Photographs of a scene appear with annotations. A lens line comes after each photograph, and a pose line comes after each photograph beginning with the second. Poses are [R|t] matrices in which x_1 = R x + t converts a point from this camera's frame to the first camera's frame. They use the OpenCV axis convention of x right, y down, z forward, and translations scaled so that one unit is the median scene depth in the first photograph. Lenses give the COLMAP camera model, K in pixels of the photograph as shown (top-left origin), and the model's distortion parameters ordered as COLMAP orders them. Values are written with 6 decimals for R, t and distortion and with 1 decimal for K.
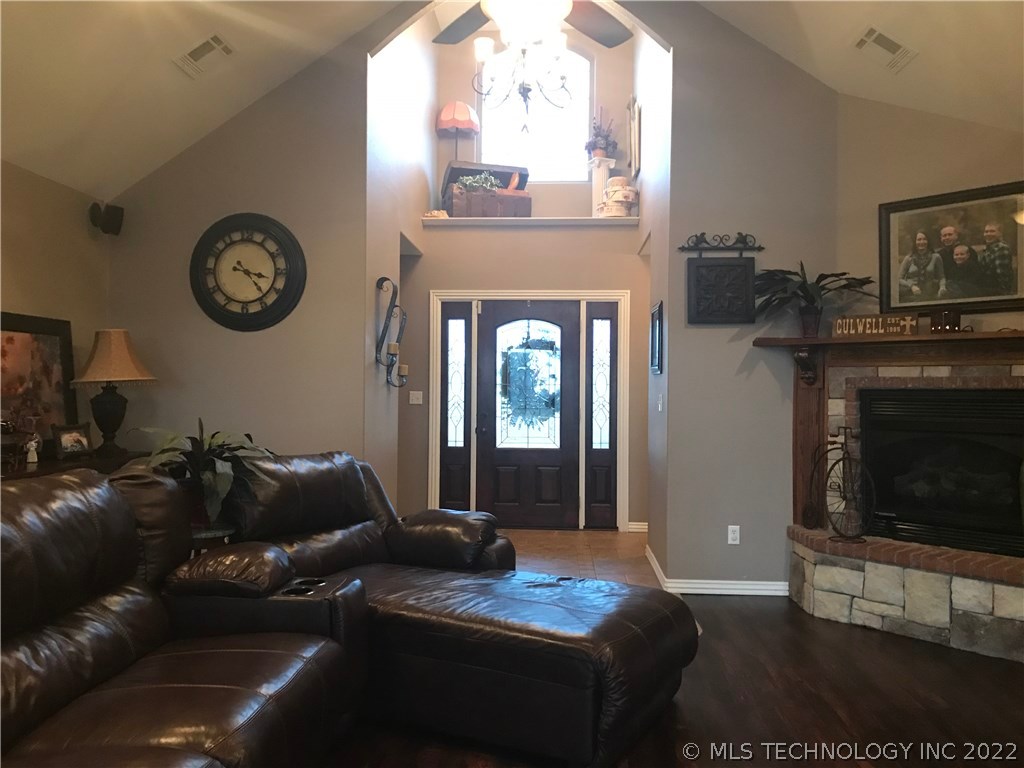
lens RADIAL K [[846.6, 0, 508.4], [0, 846.6, 379.7], [0, 0, 1]] dist [0.013139, 0.009649]
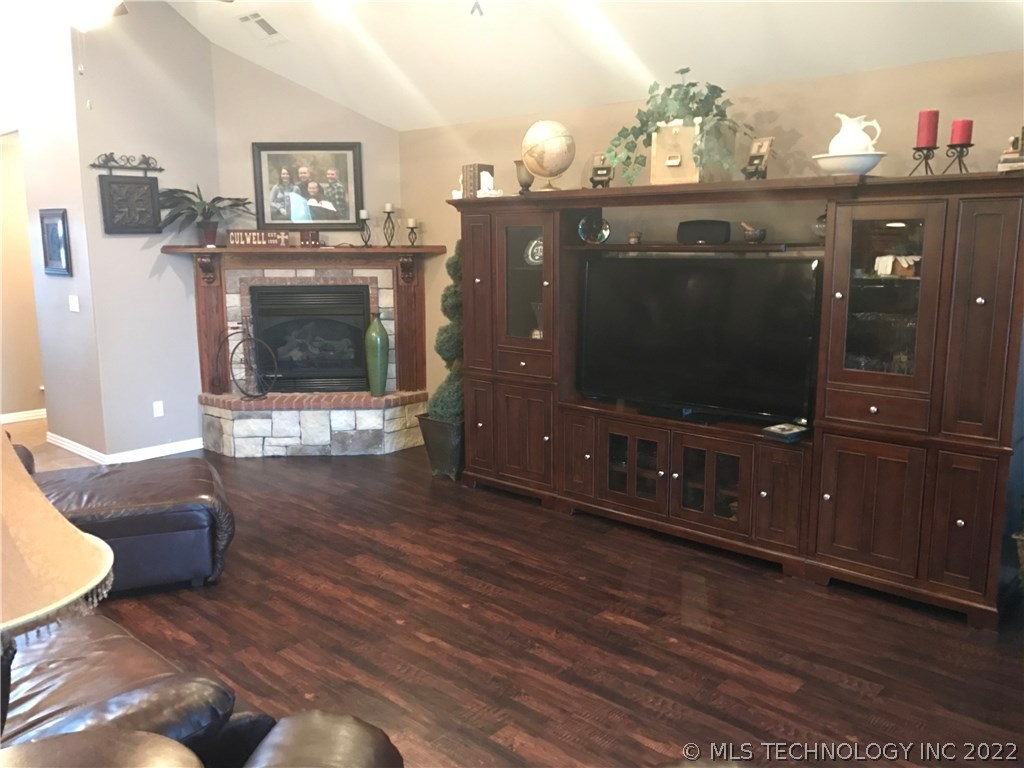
lens RADIAL K [[846.6, 0, 514.4], [0, 846.6, 384.7], [0, 0, 1]] dist [0.013139, 0.009649]
pose [[0.623455, -0.147396, 0.767840, -0.377835], [0.003723, 0.982618, 0.185603, -0.083389], [-0.781850, -0.112856, 0.613167, -0.161257]]
